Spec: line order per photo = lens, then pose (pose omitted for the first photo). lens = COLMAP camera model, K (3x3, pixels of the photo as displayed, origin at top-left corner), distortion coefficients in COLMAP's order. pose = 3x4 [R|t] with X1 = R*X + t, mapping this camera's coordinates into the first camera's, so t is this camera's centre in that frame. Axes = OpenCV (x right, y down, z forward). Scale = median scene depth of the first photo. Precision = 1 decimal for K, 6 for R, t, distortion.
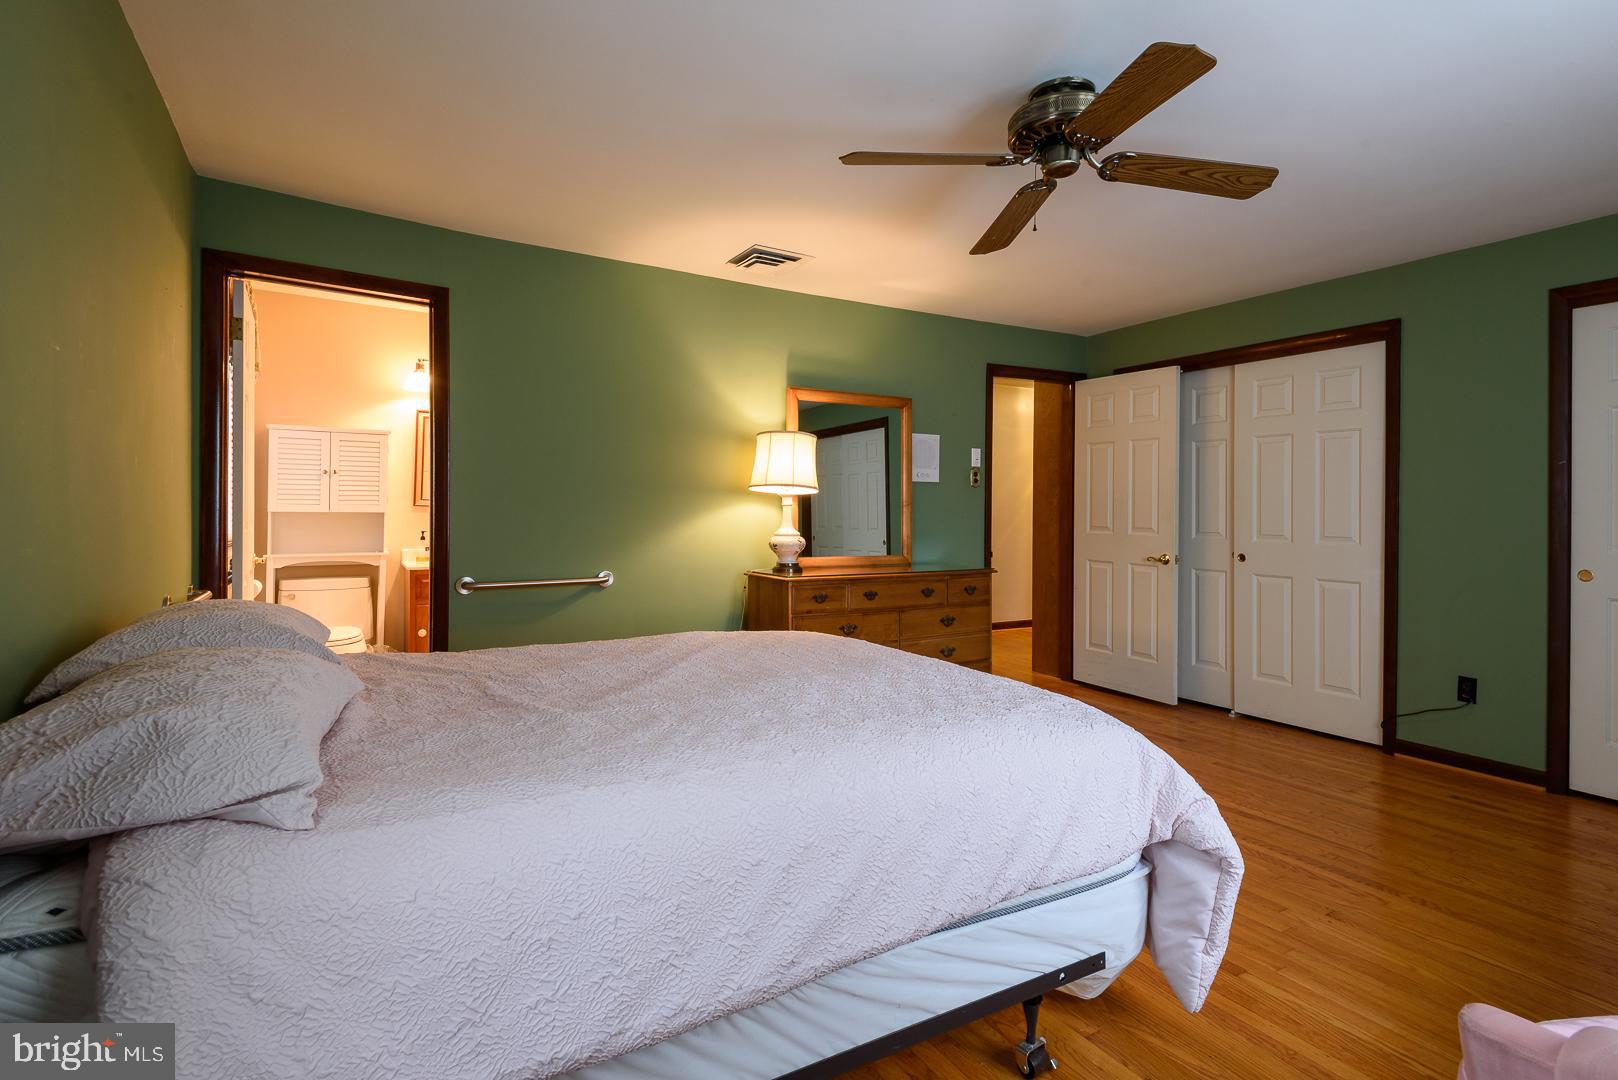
lens RADIAL K [[786.2, 0, 828.6], [0, 786.2, 516.3], [0, 0, 1]] dist [0.022869, -0.000100]
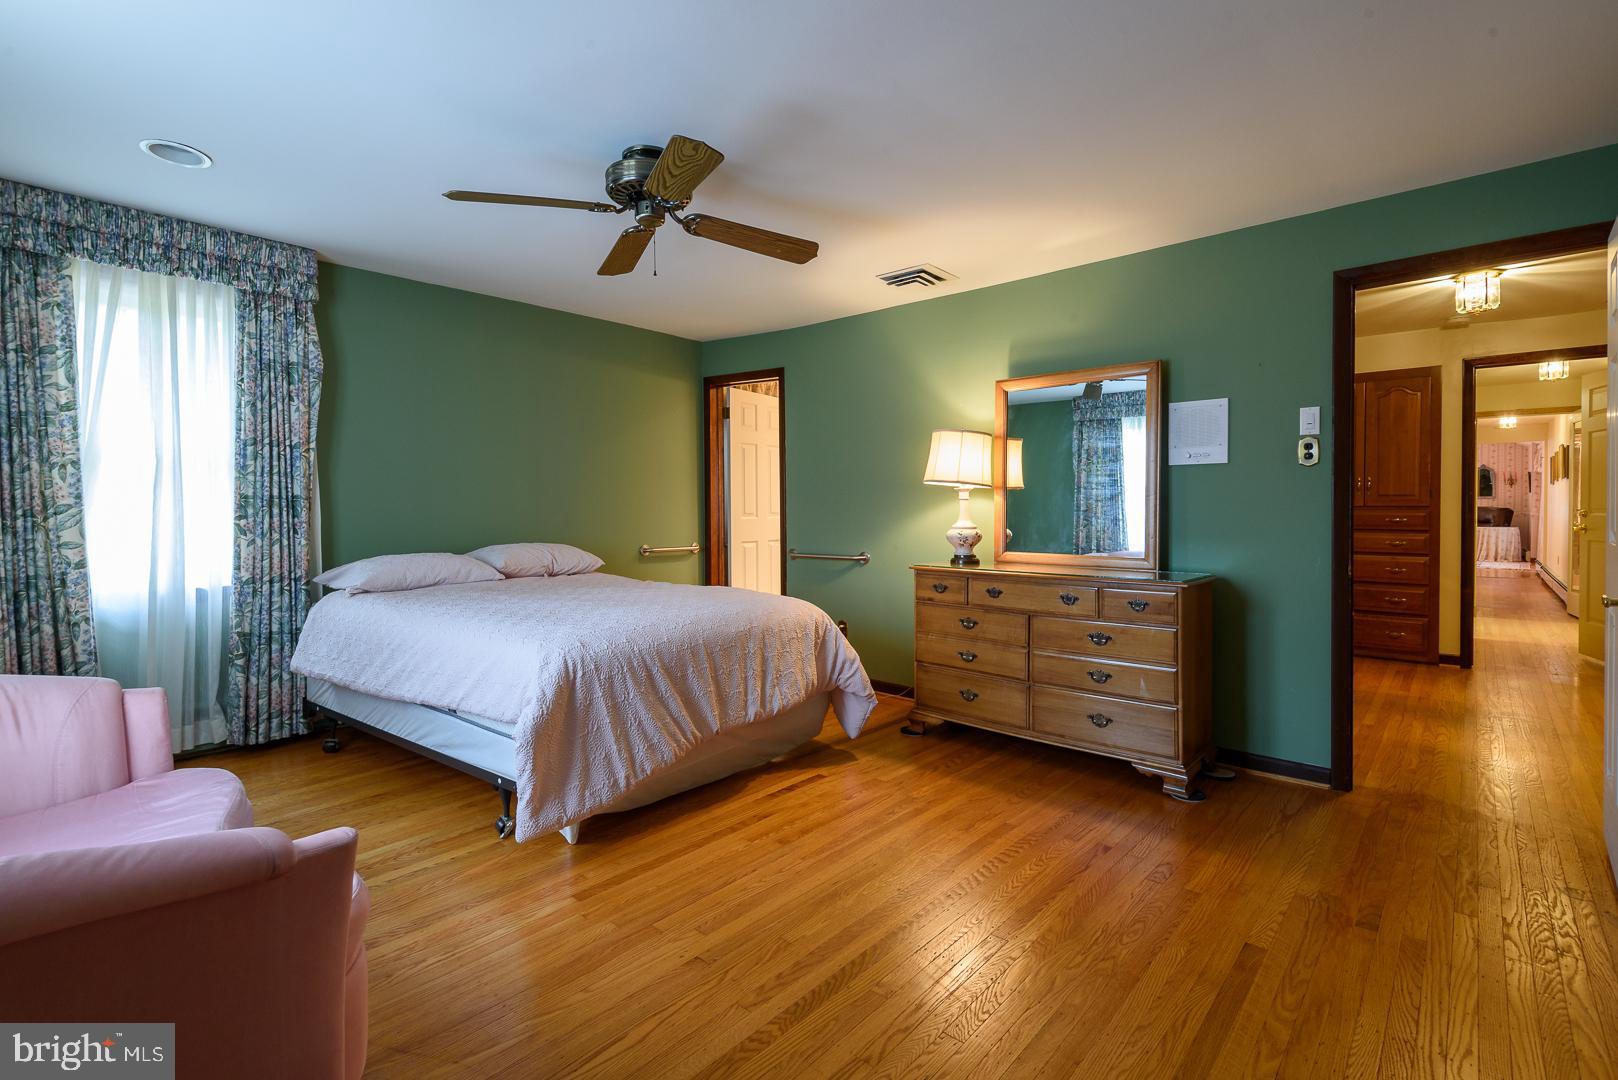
lens RADIAL K [[786.2, 0, 828.6], [0, 786.2, 516.3], [0, 0, 1]] dist [0.022869, -0.000100]
pose [[0.305923, 0.003208, -0.952051, 0.878656], [-0.003105, 0.999992, 0.002372, 0.006902], [0.952051, 0.002231, 0.305930, 0.512174]]
